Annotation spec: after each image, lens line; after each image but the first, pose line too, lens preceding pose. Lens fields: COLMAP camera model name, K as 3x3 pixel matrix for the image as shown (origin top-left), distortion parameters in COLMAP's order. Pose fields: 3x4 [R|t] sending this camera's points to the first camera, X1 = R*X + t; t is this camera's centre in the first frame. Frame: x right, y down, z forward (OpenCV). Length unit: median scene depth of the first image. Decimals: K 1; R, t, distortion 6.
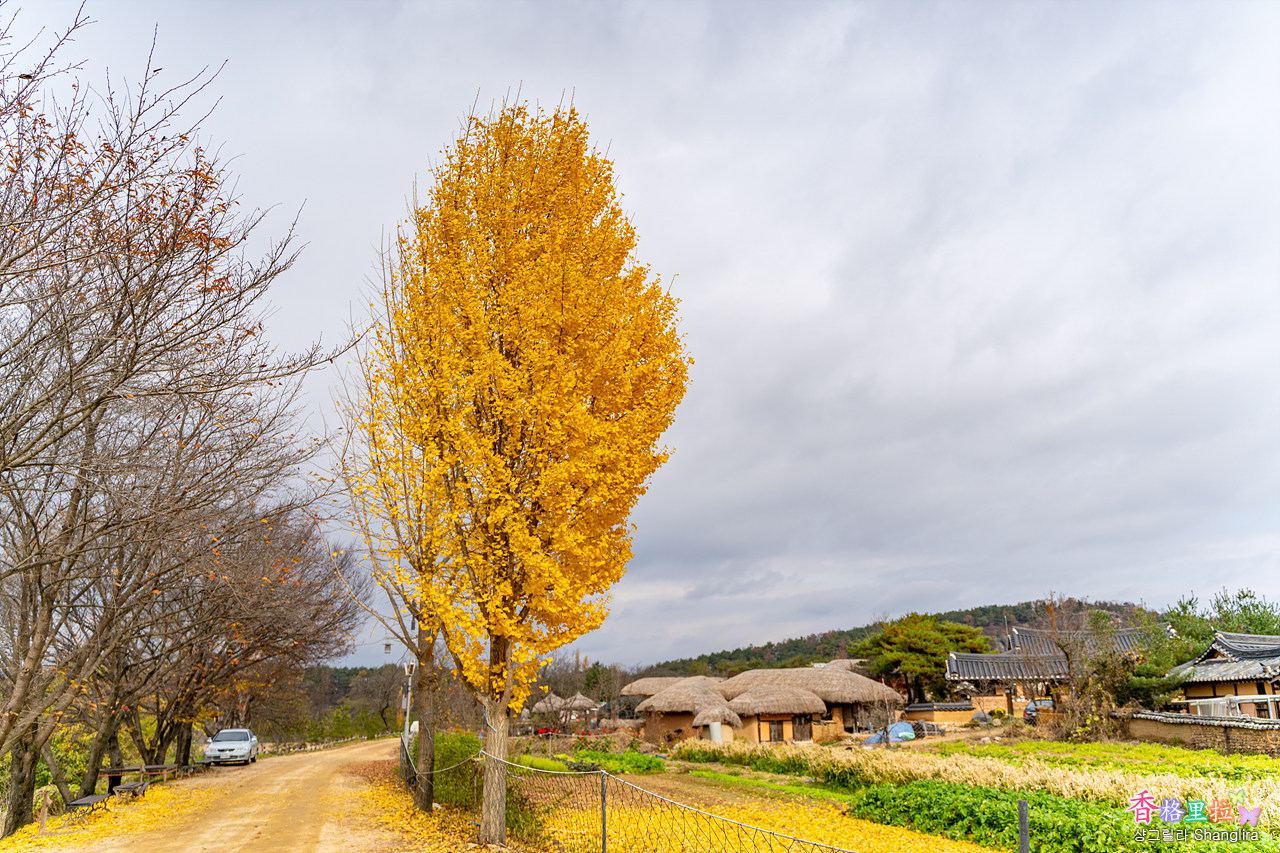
lens RADIAL K [[1022.2, 0, 644.6], [0, 1022.2, 429.8], [0, 0, 1]] dist [-0.011652, -0.003355]
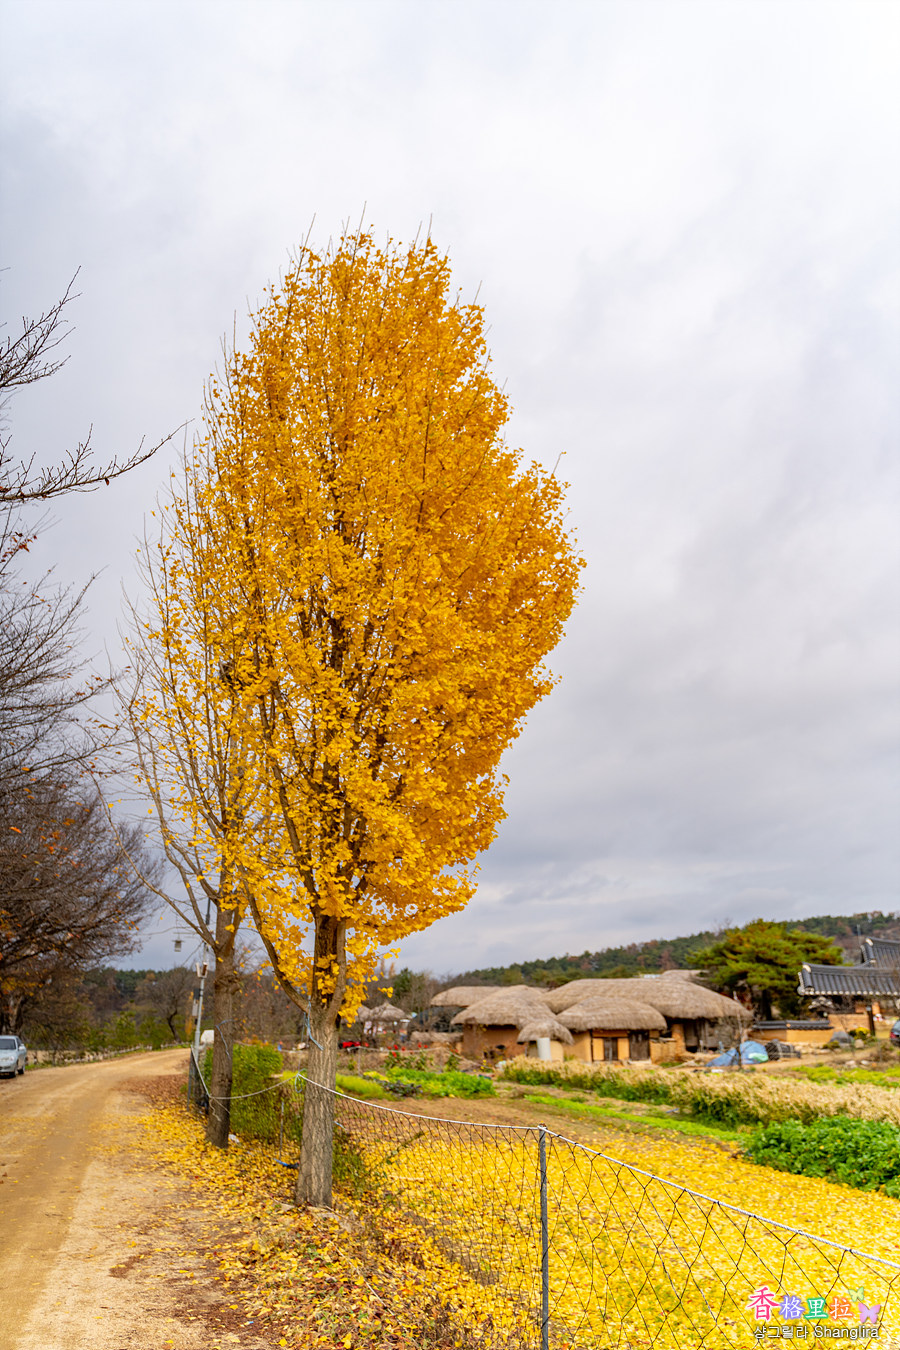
lens RADIAL K [[1078.1, 0, 445.1], [0, 1078.1, 672.9], [0, 0, 1]] dist [-0.011652, -0.003355]
pose [[0.999825, 0.015696, -0.010152, -0.033396], [-0.016148, 0.998809, -0.046032, 0.037555], [0.009417, 0.046188, 0.998888, 0.134889]]
